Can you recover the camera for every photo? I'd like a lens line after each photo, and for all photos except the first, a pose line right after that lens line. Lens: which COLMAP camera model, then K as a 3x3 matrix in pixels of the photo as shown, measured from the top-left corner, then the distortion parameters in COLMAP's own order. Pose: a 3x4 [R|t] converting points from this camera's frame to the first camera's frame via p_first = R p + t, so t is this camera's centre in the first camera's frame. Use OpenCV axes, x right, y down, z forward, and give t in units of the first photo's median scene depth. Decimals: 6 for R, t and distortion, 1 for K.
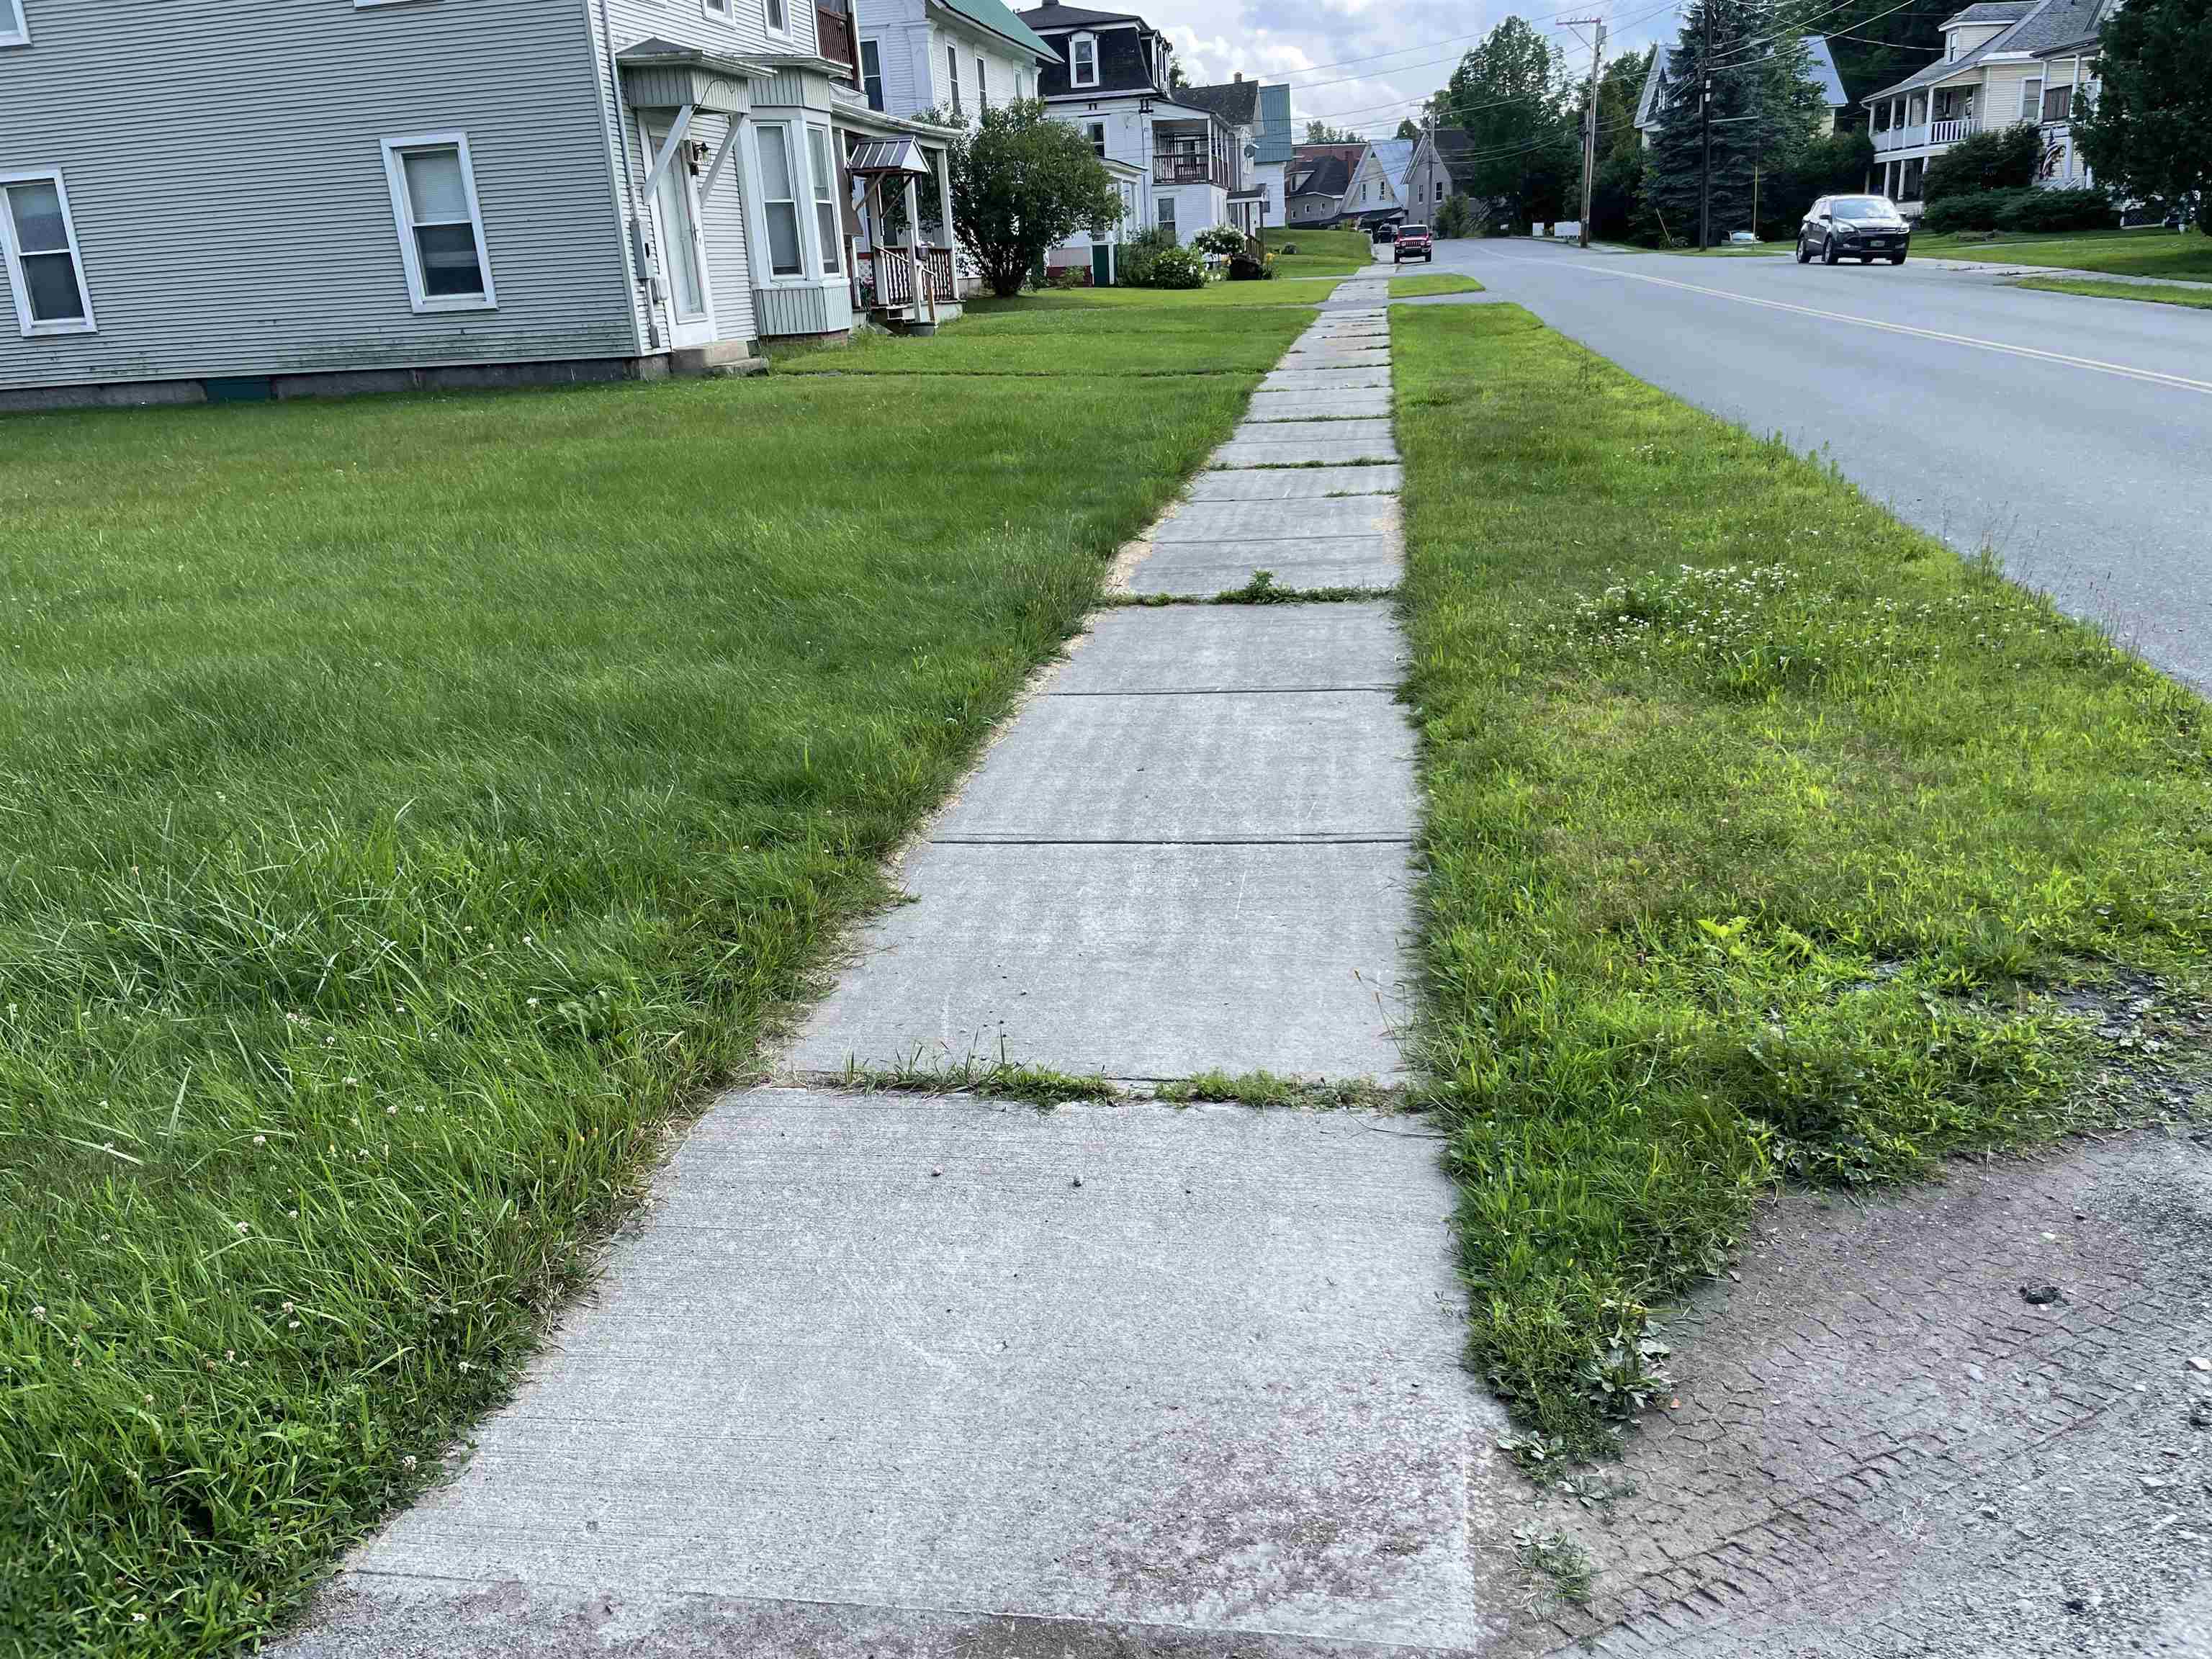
lens RADIAL K [[1656.9, 0, 1106.0], [0, 1656.9, 829.5], [0, 0, 1]] dist [0.088865, -0.115138]
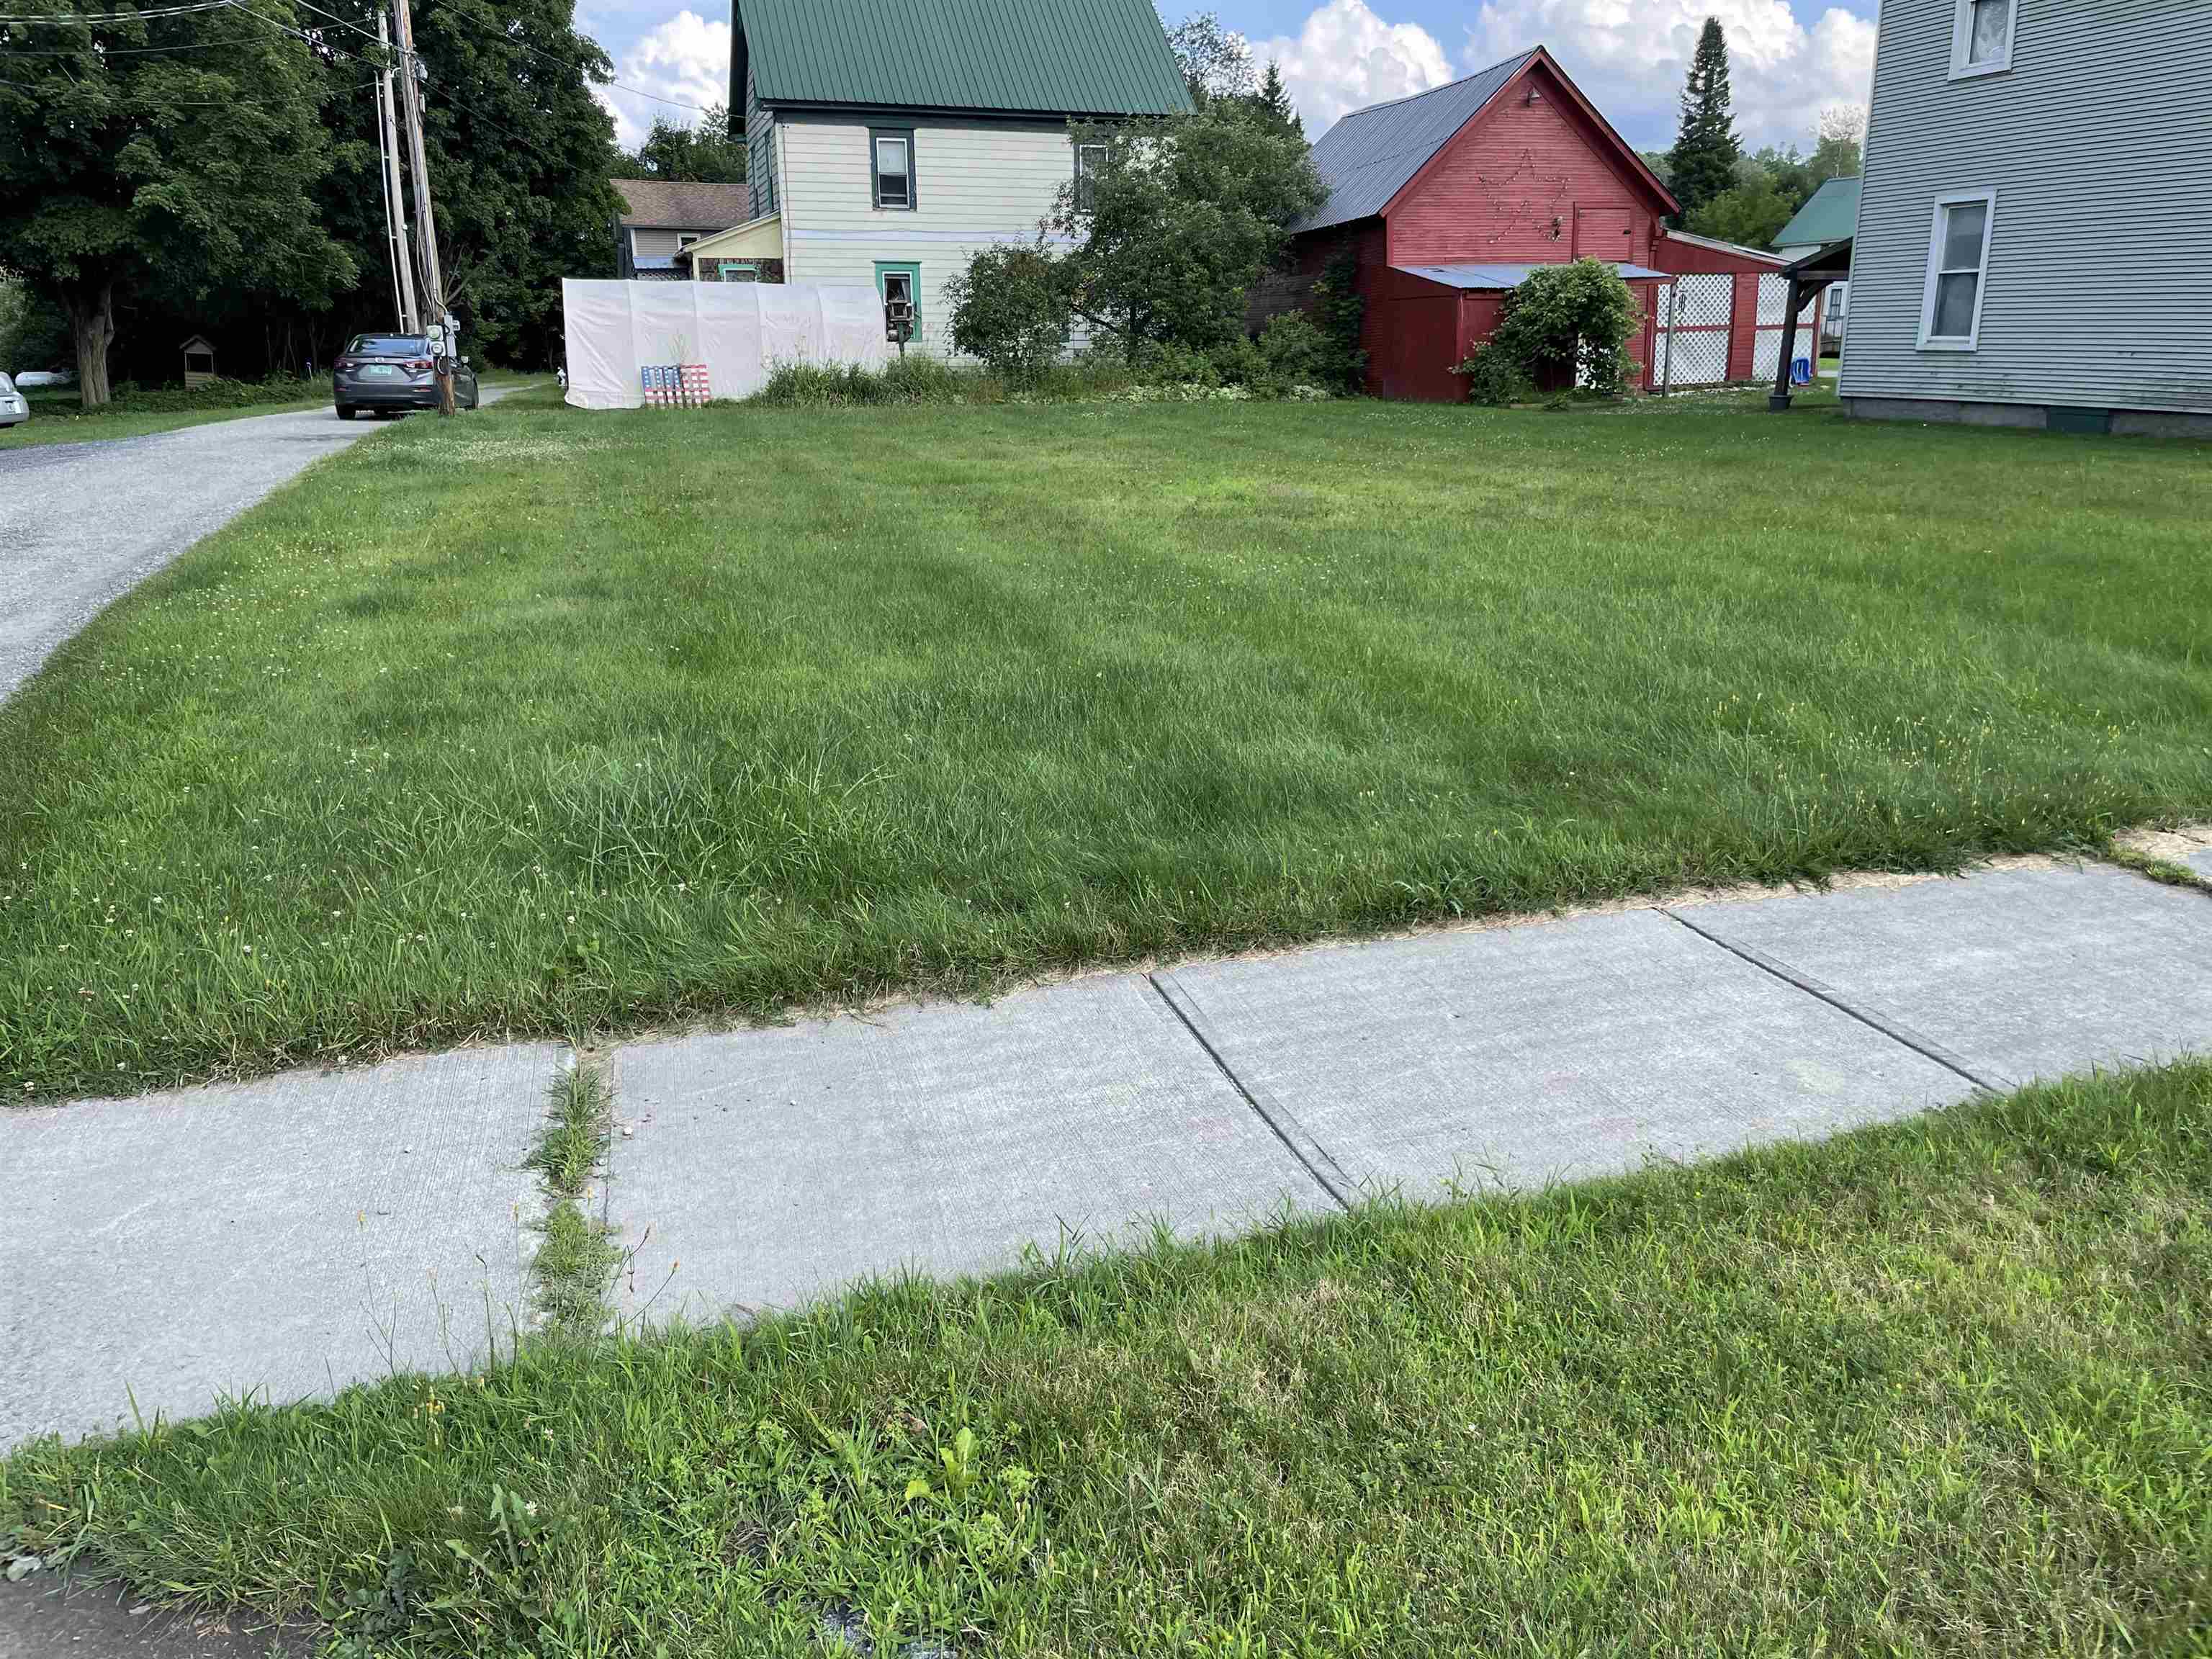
lens RADIAL K [[1656.9, 0, 1106.0], [0, 1656.9, 829.5], [0, 0, 1]] dist [0.088865, -0.115138]
pose [[0.432801, 0.308891, -0.846918, 0.439794], [-0.311466, 0.932848, 0.181063, -0.156390], [0.845974, 0.185422, 0.499946, 0.333866]]
